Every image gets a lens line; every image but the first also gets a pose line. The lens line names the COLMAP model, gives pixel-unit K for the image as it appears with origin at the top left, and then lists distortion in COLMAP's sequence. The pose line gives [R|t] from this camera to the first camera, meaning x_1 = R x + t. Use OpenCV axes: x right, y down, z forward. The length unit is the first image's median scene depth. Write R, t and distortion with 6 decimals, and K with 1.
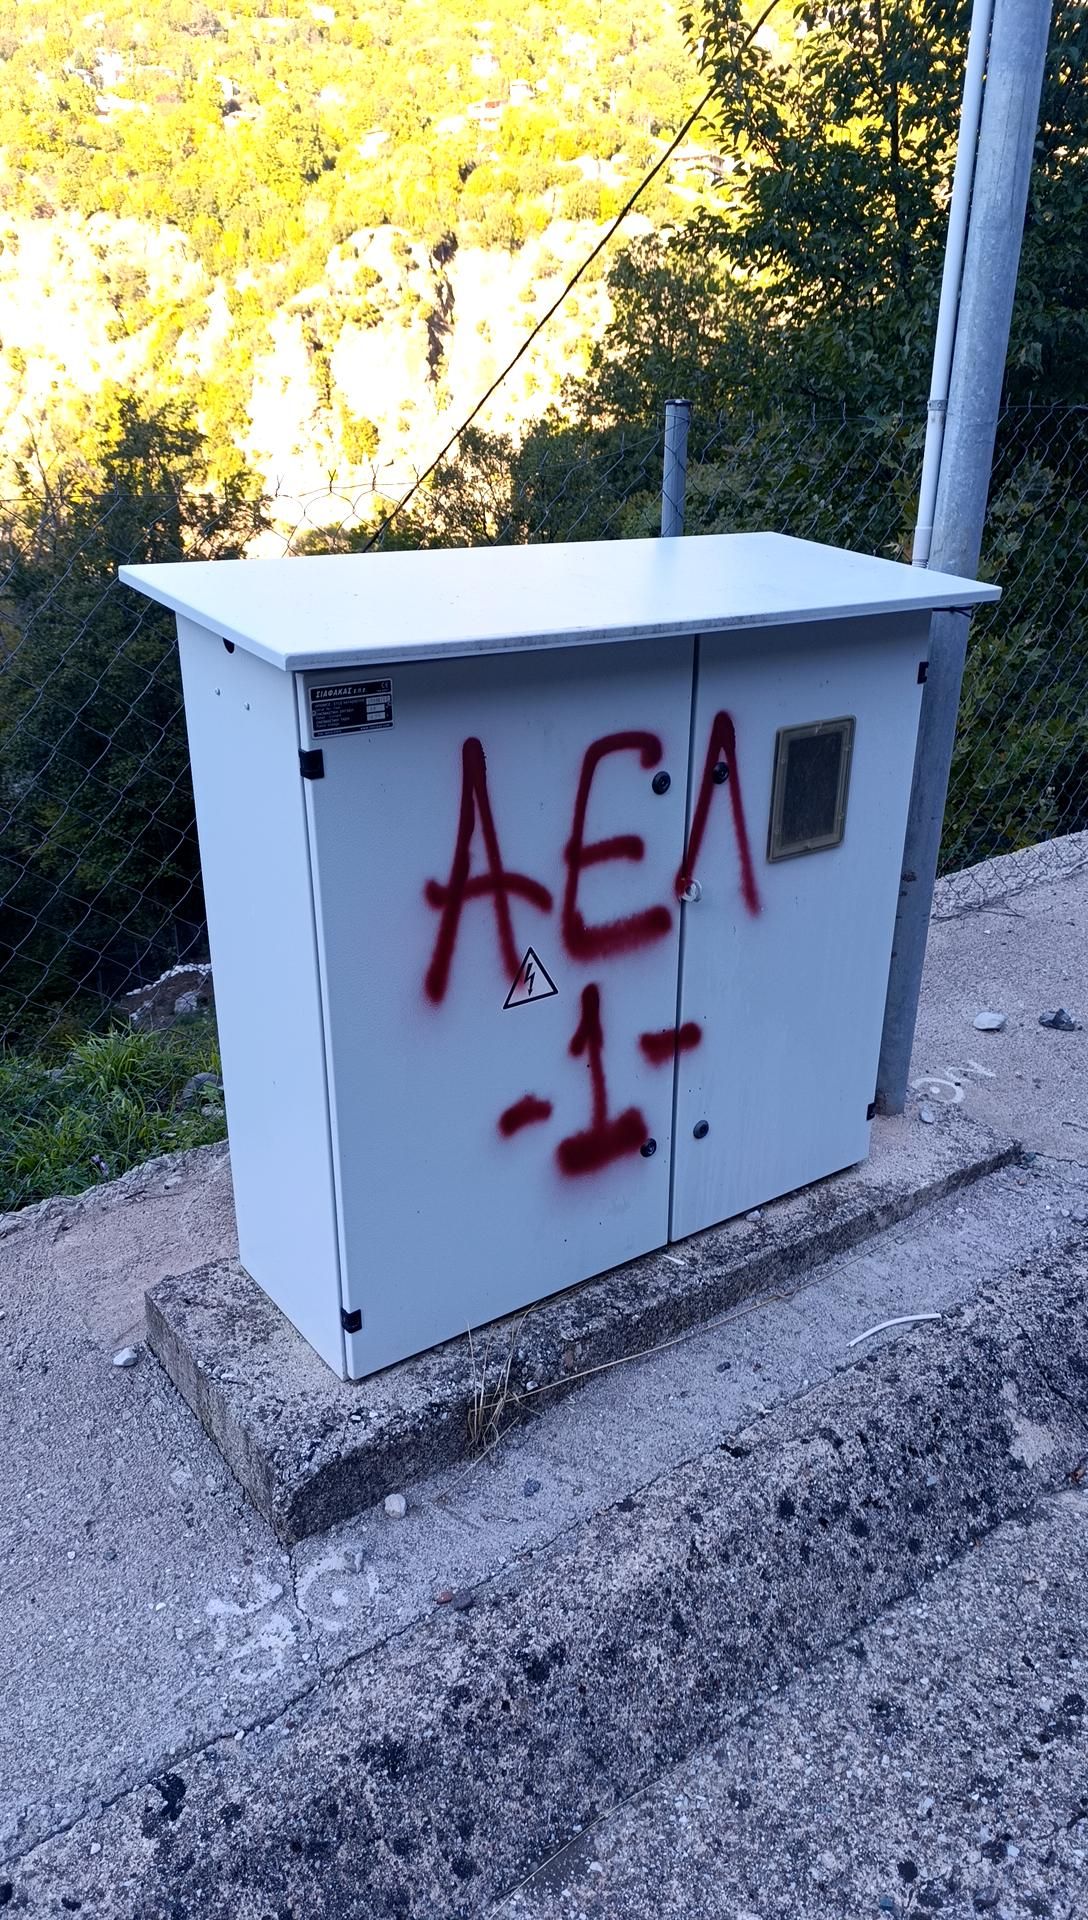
lens RADIAL K [[1350.3, 0, 544.0], [0, 1350.3, 960.0], [0, 0, 1]] dist [-0.000186, -0.016422]
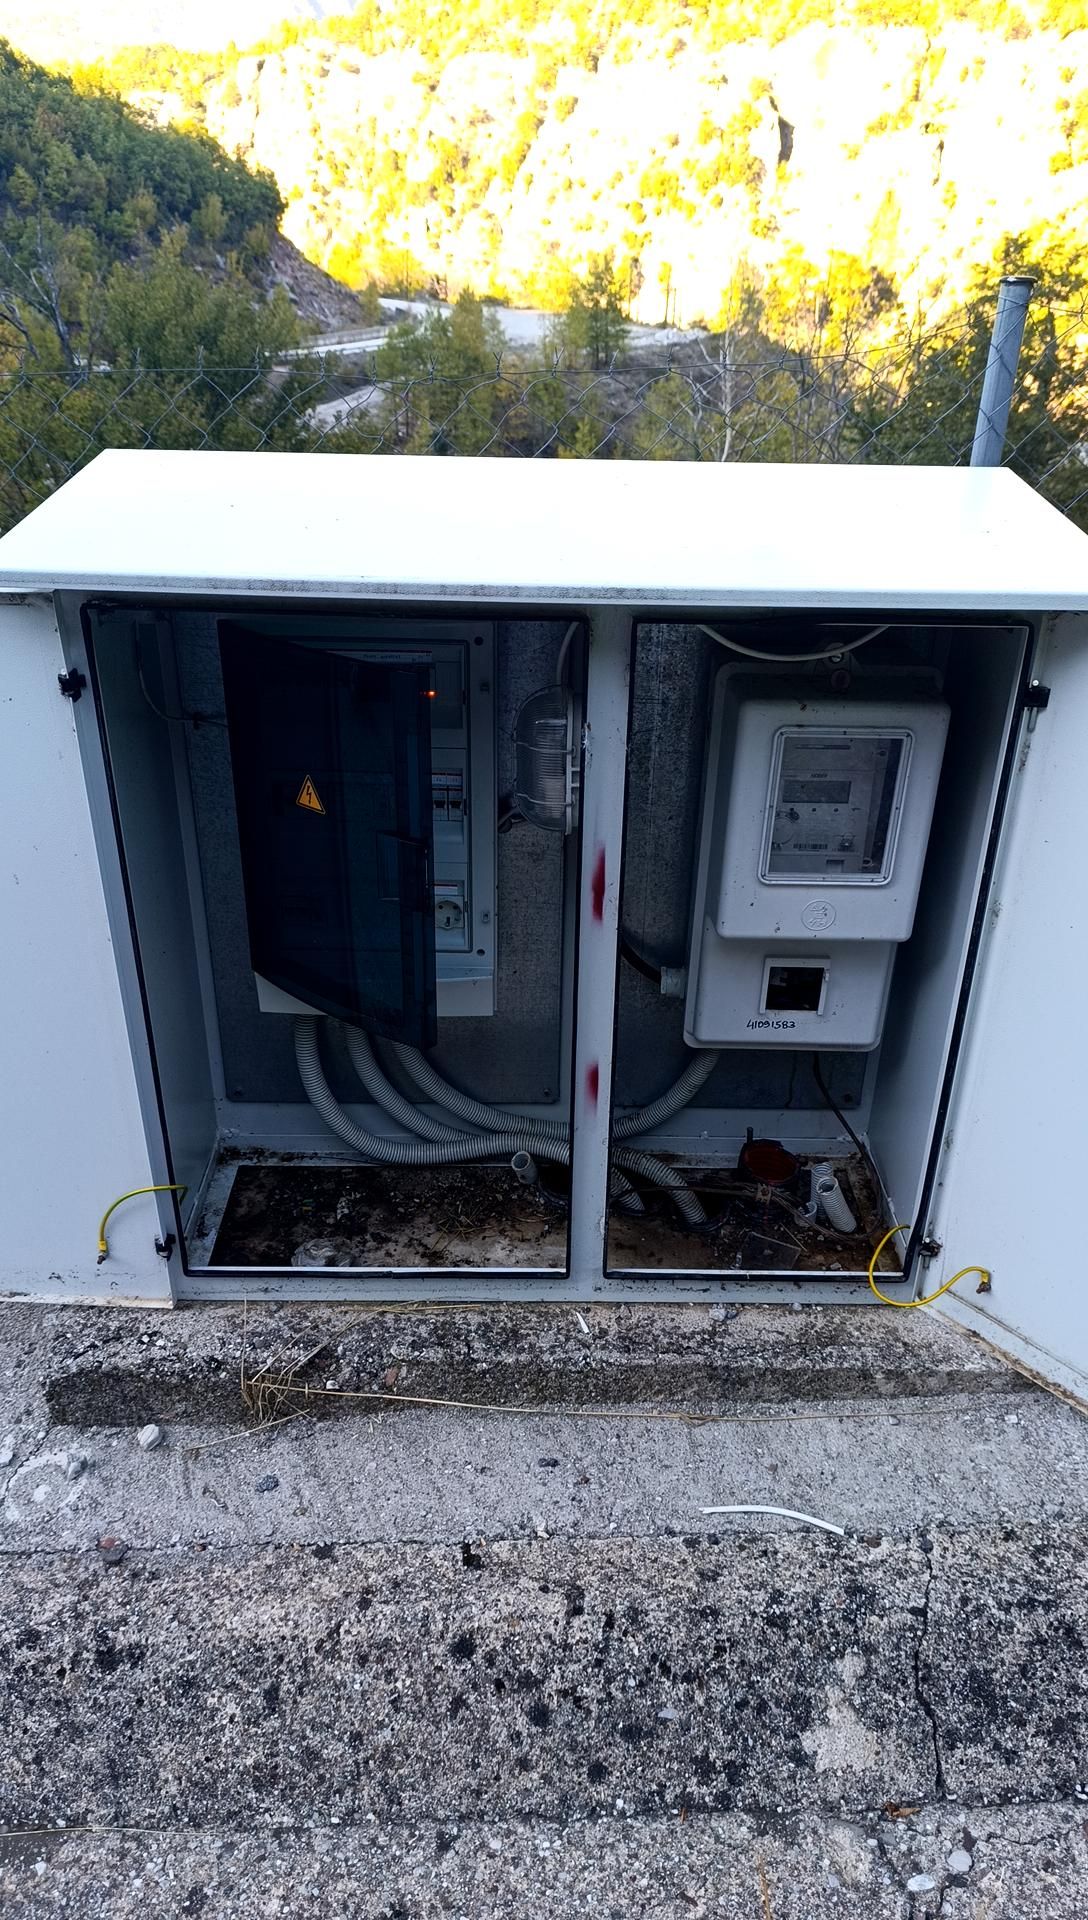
lens RADIAL K [[1350.3, 0, 544.0], [0, 1350.3, 960.0], [0, 0, 1]] dist [-0.000186, -0.016422]
pose [[0.823300, 0.277914, -0.494916, 0.518846], [-0.227982, 0.960419, 0.160060, -0.155583], [0.519809, -0.018946, 0.854072, 0.308884]]
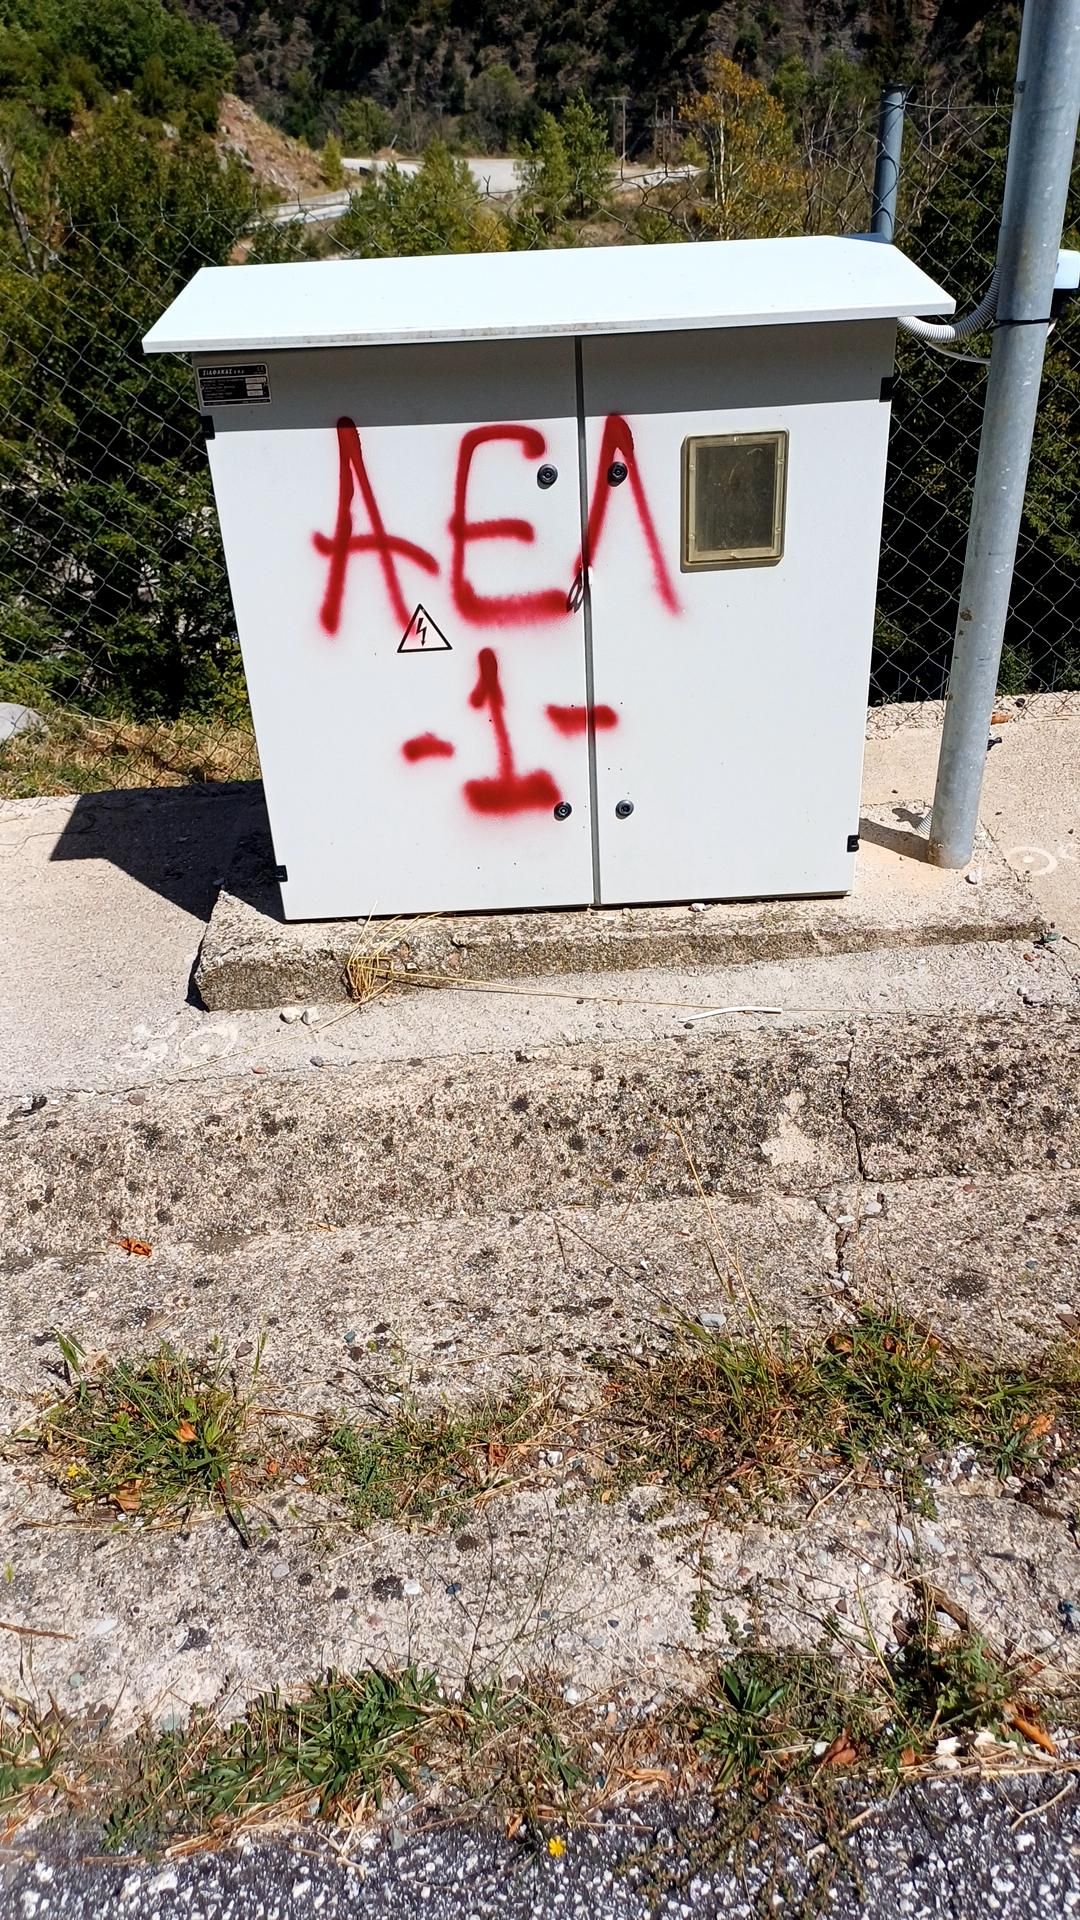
lens RADIAL K [[1416.6, 0, 519.8], [0, 1416.6, 919.9], [0, 0, 1]] dist [0.089875, -0.054199]
pose [[0.823462, 0.246115, -0.511212, 0.782826], [-0.166621, 0.966189, 0.196763, -0.001582], [0.542354, -0.076848, 0.836628, -0.046429]]
